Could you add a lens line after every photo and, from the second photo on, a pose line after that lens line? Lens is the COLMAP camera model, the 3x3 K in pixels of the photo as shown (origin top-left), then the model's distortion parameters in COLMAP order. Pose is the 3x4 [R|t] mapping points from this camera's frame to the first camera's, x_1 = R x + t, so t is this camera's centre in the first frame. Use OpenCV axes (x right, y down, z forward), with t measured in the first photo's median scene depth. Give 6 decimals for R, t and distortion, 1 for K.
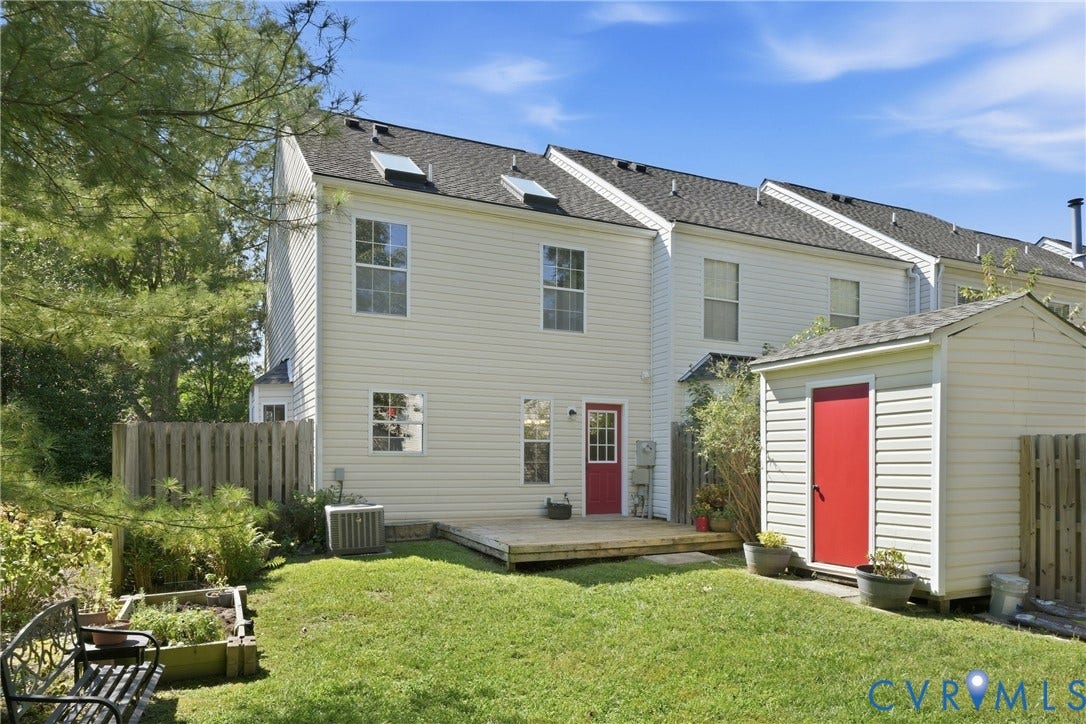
lens RADIAL K [[722.7, 0, 542.5], [0, 722.7, 470.3], [0, 0, 1]] dist [0.001157, 0.000496]
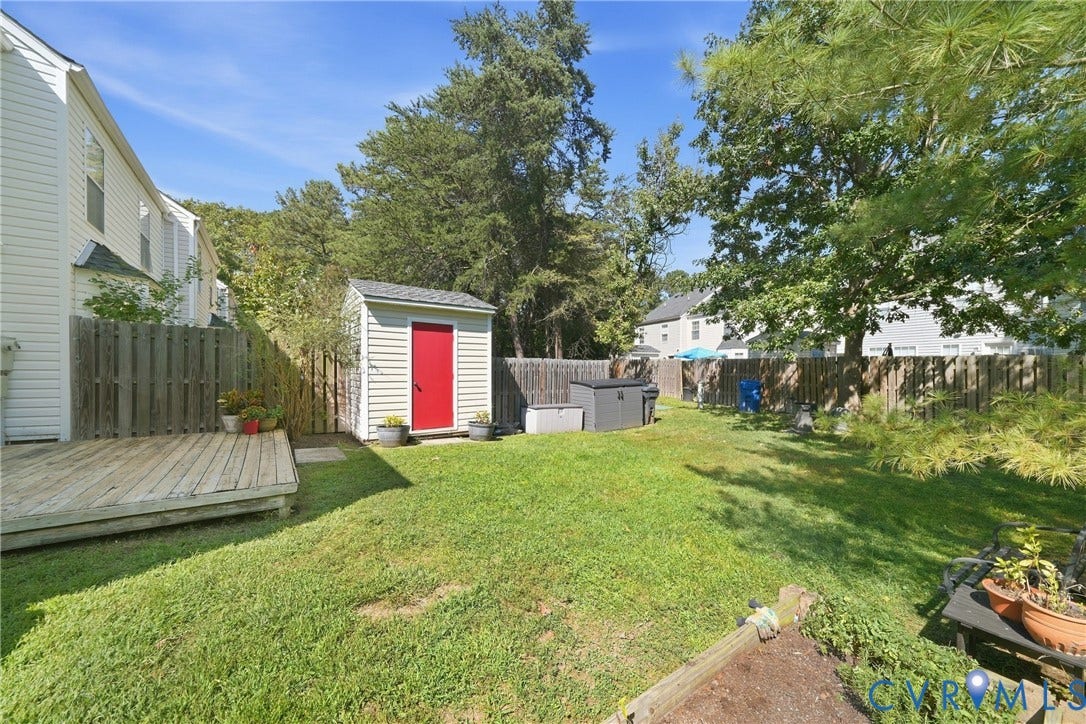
lens RADIAL K [[384.9, 0, 540.5], [0, 384.9, 381.7], [0, 0, 1]] dist [0.000054, -0.000001]
pose [[-0.175815, -0.036111, 0.983761, -0.381719], [0.005267, 0.999278, 0.037622, -0.009014], [-0.984409, 0.011796, -0.175498, 0.656364]]
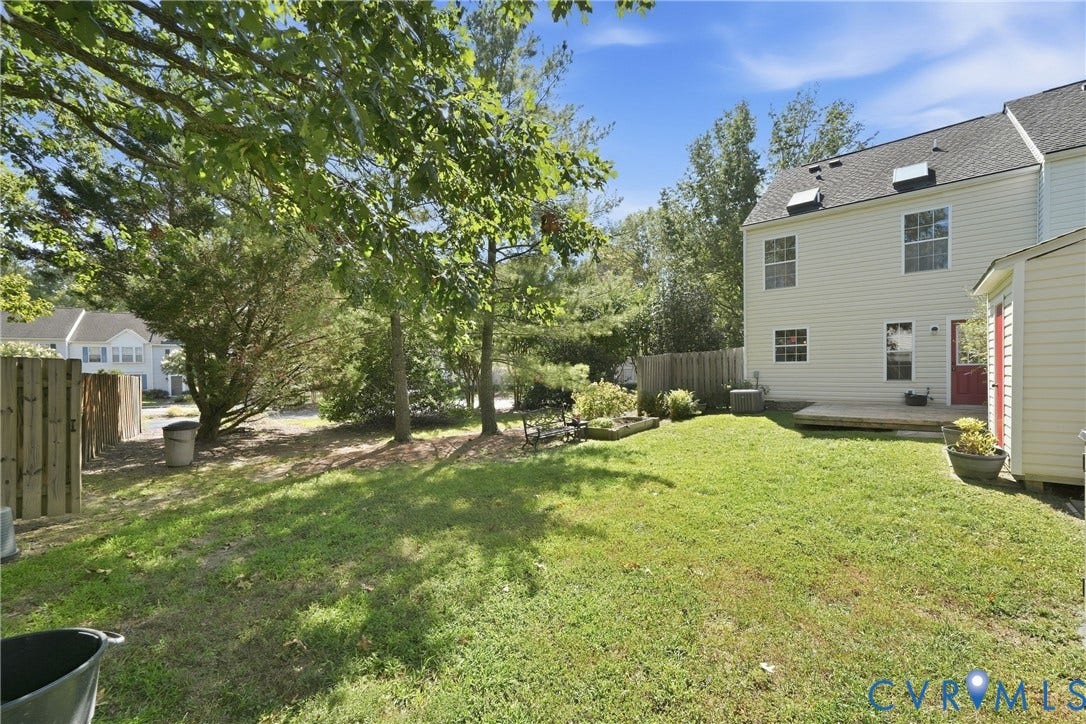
lens RADIAL K [[431.8, 0, 544.1], [0, 431.8, 378.9], [0, 0, 1]] dist [-0.001276, -0.000025]
pose [[0.412957, 0.009527, -0.910701, 0.546103], [0.007480, 0.999876, 0.013851, -0.002747], [0.910720, -0.012532, 0.412834, -0.013858]]
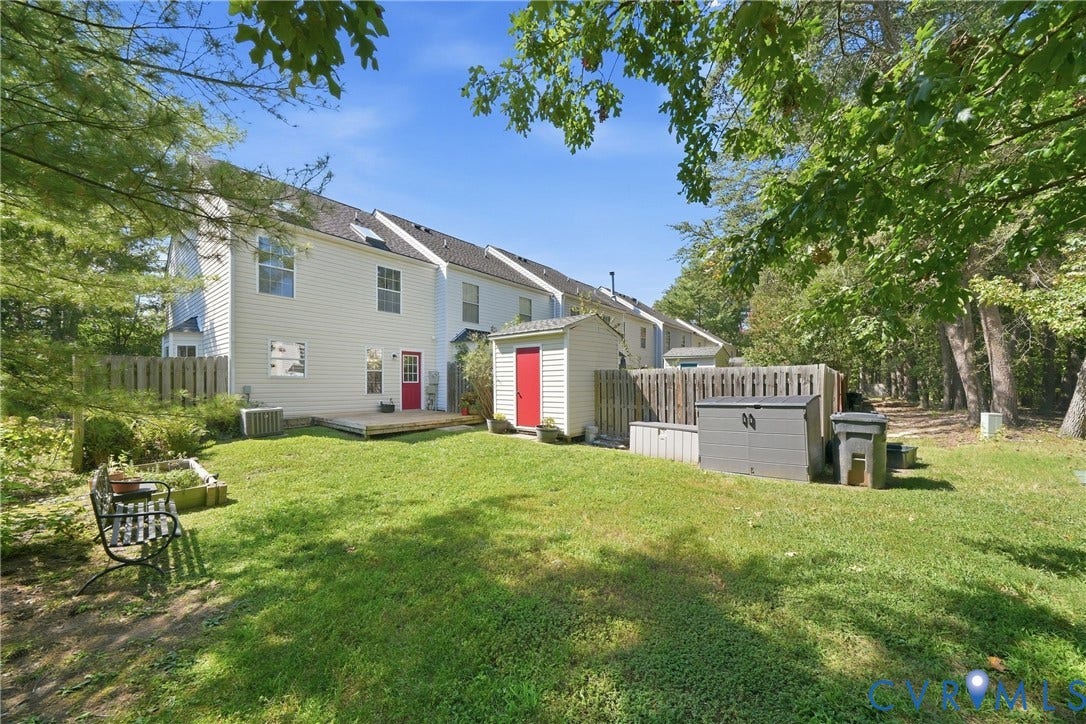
lens RADIAL K [[384.9, 0, 540.5], [0, 384.9, 381.7], [0, 0, 1]] dist [0.000054, -0.000001]
pose [[0.901533, -0.002679, 0.432702, -0.056776], [0.009501, 0.999862, -0.013604, 0.005379], [-0.432606, 0.016375, 0.901435, -0.079914]]
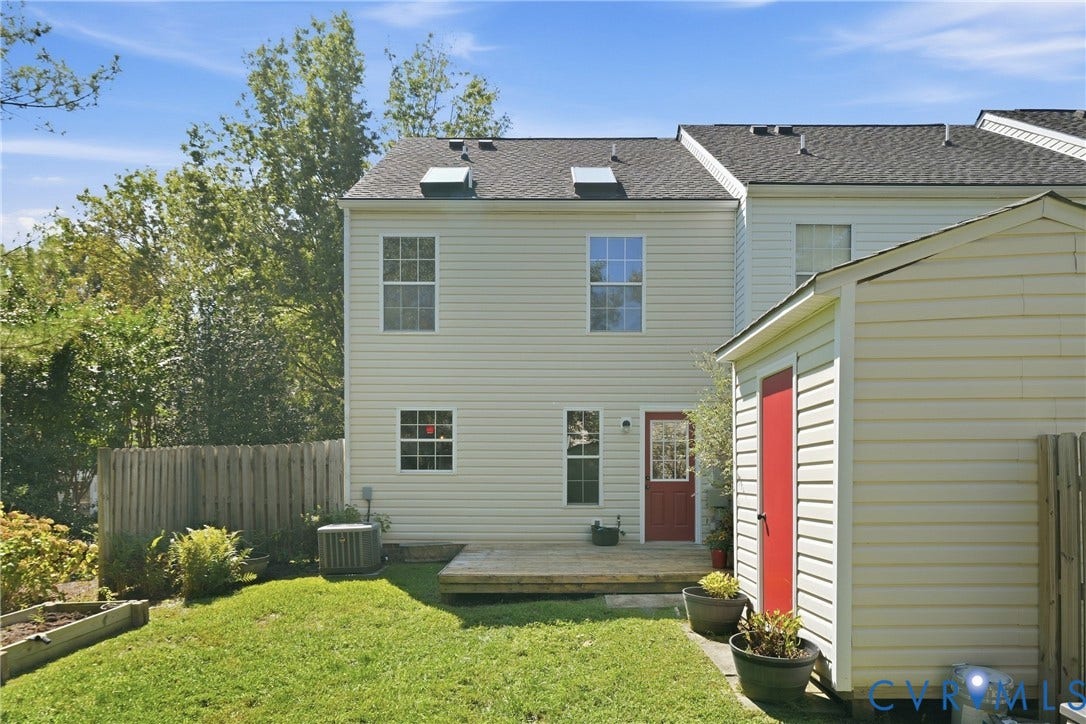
lens RADIAL K [[718.8, 0, 538.3], [0, 718.8, 482.6], [0, 0, 1]] dist [-0.001925, -0.002323]
pose [[0.903948, -0.000691, -0.427642, 0.359363], [-0.002163, 0.999979, -0.006188, -0.003611], [0.427637, 0.006519, 0.903927, 0.193229]]
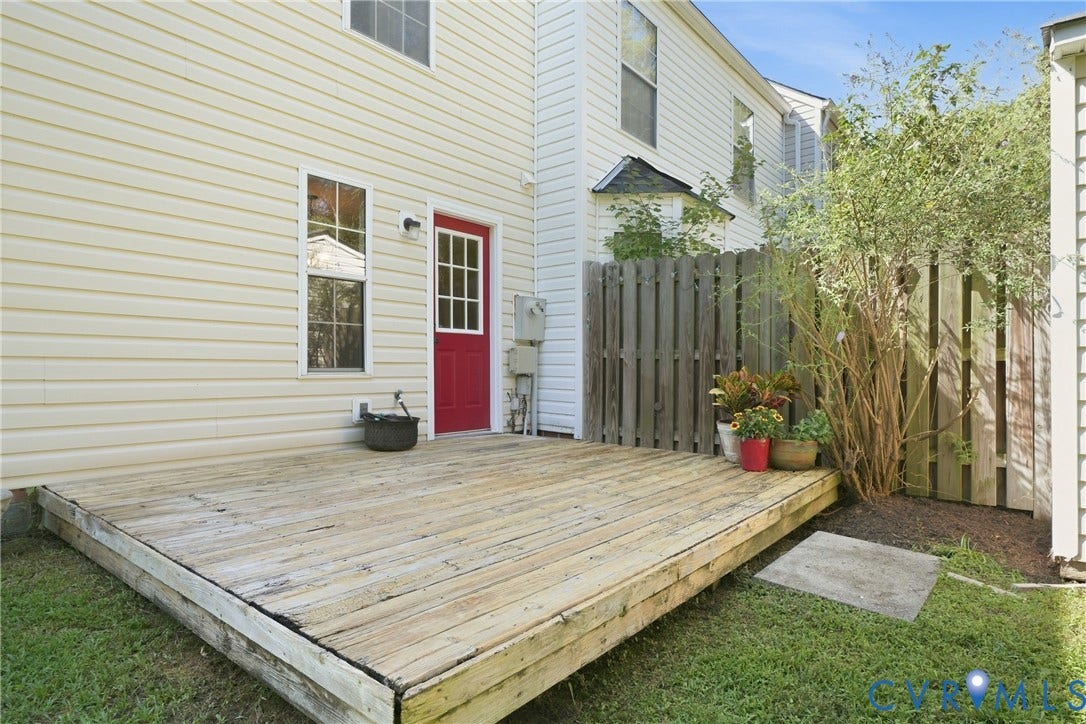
lens RADIAL K [[609.2, 0, 542.4], [0, 609.2, 368.8], [0, 0, 1]] dist [0.000807, 0.000267]
pose [[0.901038, -0.000259, 0.433740, -0.062776], [0.003146, 0.999977, -0.005936, 0.021565], [-0.433729, 0.006713, 0.901019, 0.680791]]
